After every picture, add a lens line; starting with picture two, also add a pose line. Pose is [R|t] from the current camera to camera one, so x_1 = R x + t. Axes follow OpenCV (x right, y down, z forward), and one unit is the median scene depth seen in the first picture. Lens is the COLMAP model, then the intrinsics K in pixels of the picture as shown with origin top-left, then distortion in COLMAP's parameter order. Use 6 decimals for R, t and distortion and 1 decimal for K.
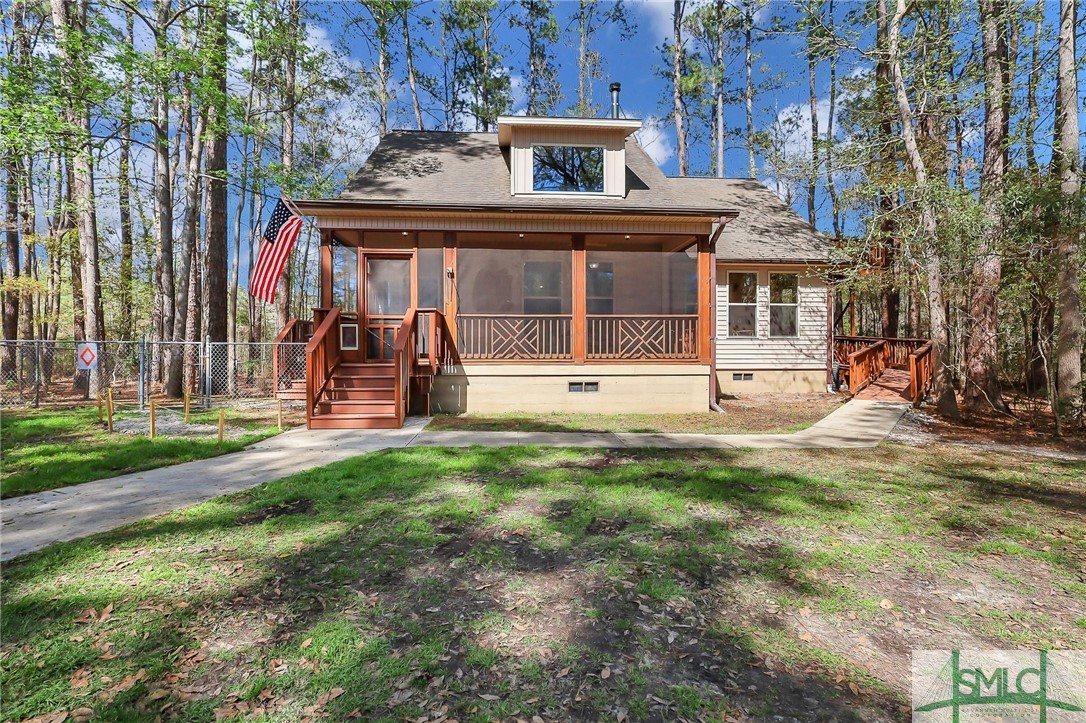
lens RADIAL K [[521.4, 0, 542.0], [0, 521.4, 359.2], [0, 0, 1]] dist [0.004897, 0.000165]
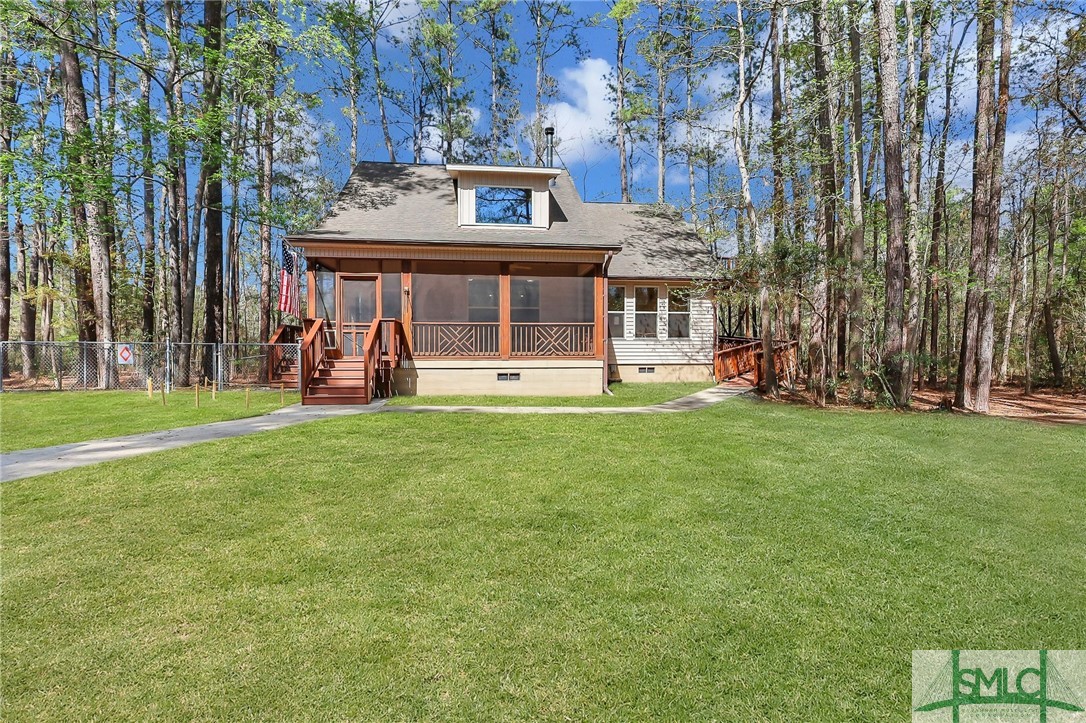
lens RADIAL K [[521.4, 0, 544.3], [0, 521.4, 363.5], [0, 0, 1]] dist [0.004897, 0.000165]
pose [[0.998667, -0.002547, 0.051550, 0.101726], [0.001903, 0.999920, 0.012532, 0.002400], [-0.051578, -0.012417, 0.998592, -0.335227]]
